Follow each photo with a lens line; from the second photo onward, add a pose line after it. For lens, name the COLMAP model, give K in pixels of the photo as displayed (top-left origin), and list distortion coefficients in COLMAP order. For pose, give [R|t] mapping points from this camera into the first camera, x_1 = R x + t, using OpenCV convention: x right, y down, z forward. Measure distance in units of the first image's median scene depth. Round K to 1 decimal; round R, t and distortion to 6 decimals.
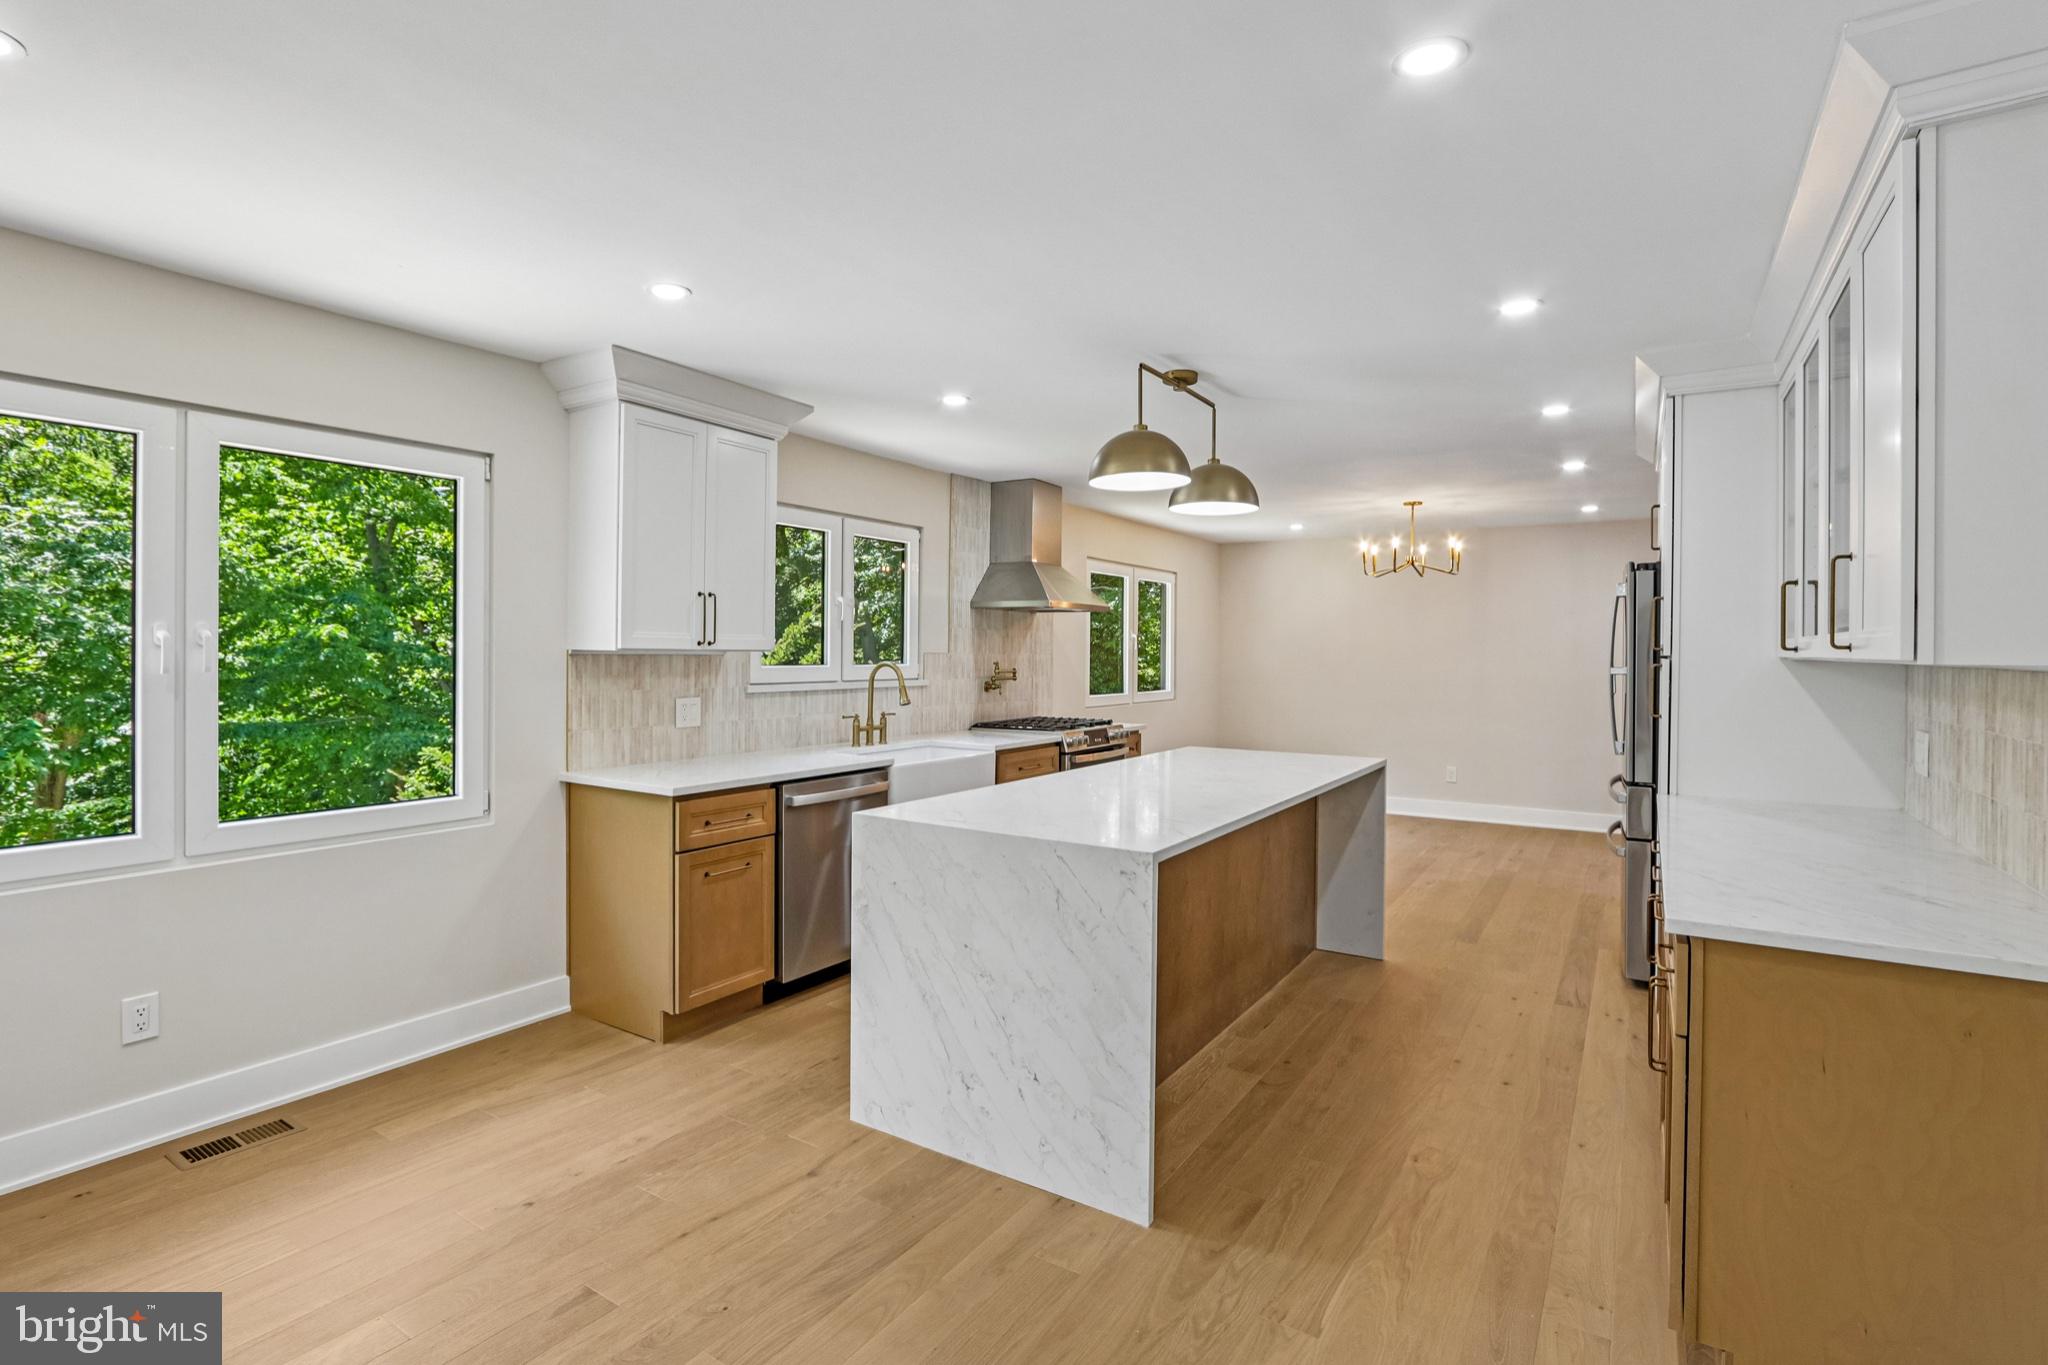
lens RADIAL K [[967.8, 0, 1015.6], [0, 967.8, 658.9], [0, 0, 1]] dist [-0.015635, 0.001019]
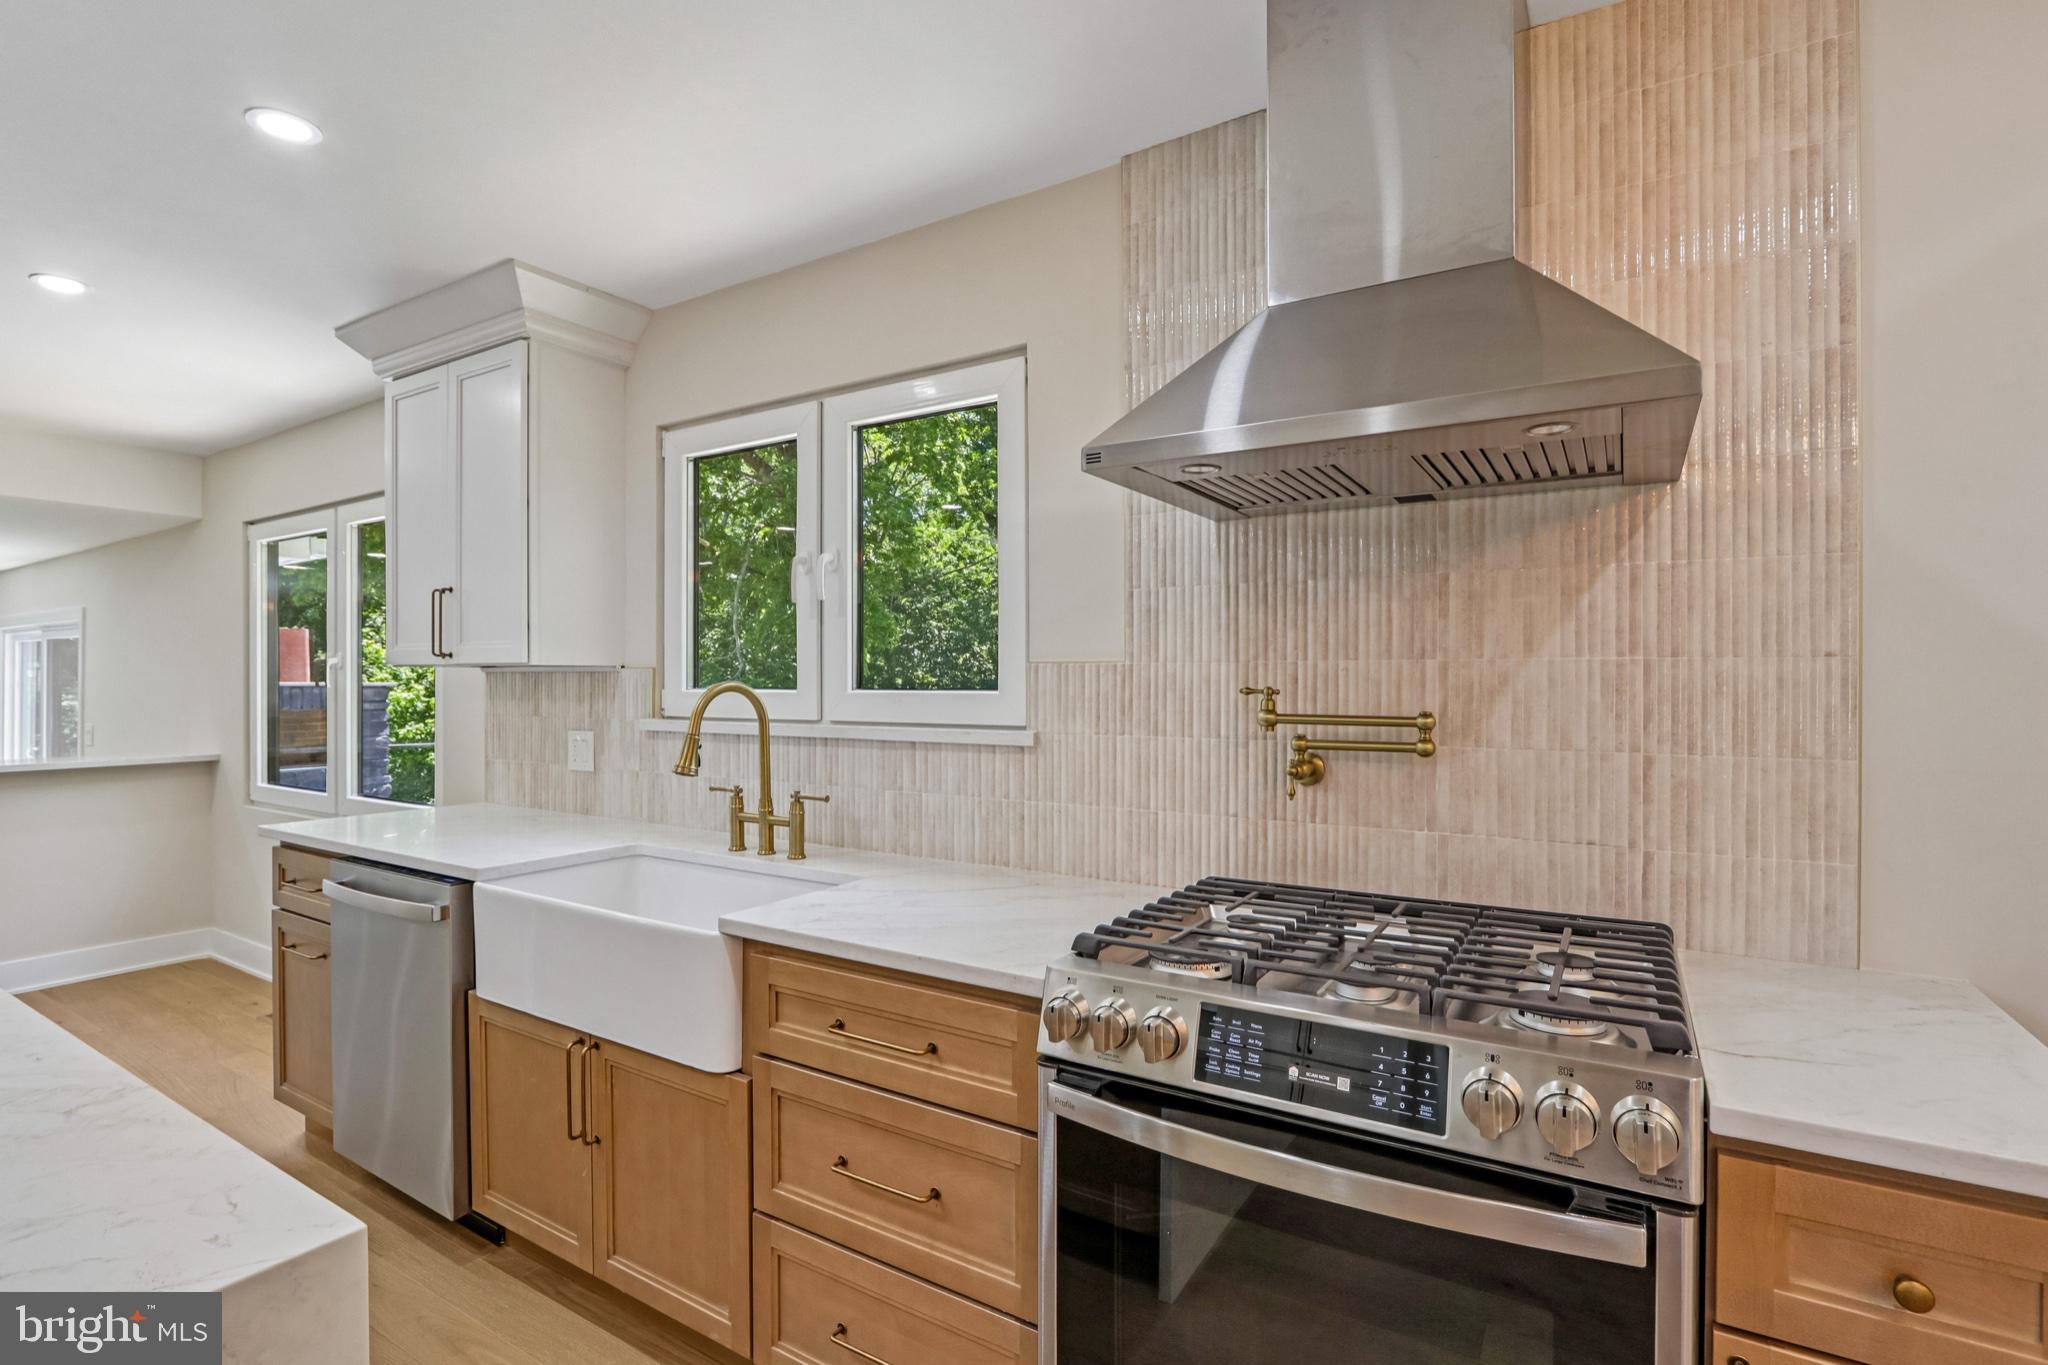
lens RADIAL K [[973.3, 0, 1011.8], [0, 973.3, 680.3], [0, 0, 1]] dist [-0.015223, 0.000819]
pose [[0.005489, -0.008467, -0.999949, 0.395464], [-0.006811, 0.999941, -0.008504, 0.005811], [0.999962, 0.006857, 0.005431, 1.309940]]
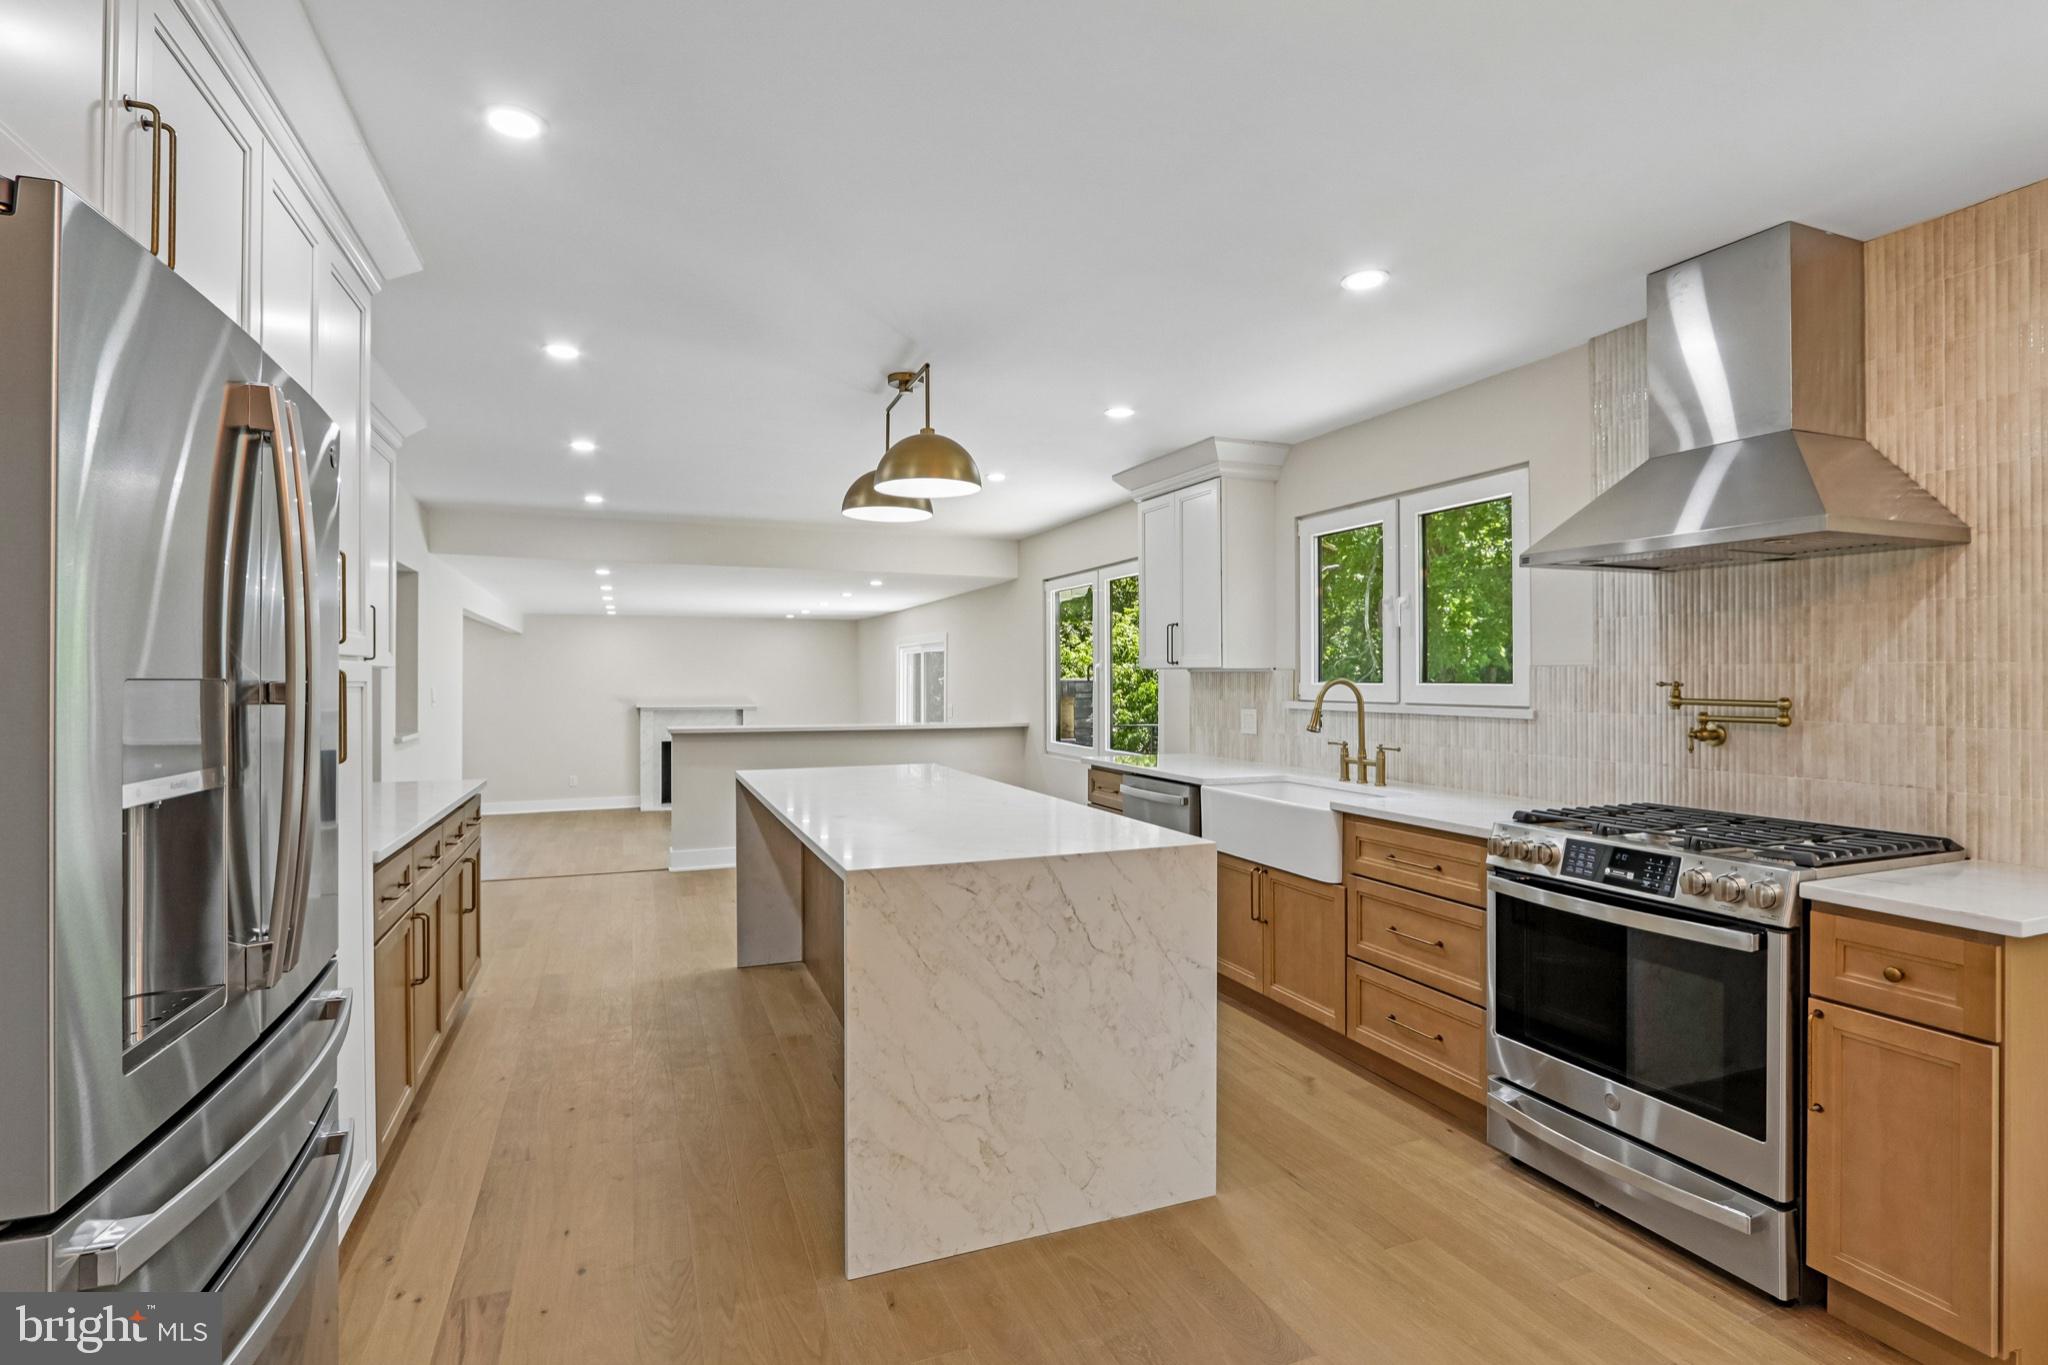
lens RADIAL K [[968.0, 0, 1010.6], [0, 968.0, 675.3], [0, 0, 1]] dist [-0.016266, 0.001223]
pose [[-0.584159, -0.007566, -0.811604, 0.779034], [-0.007947, 0.999962, -0.003602, 0.006035], [0.811600, 0.004345, -0.584197, 1.438566]]
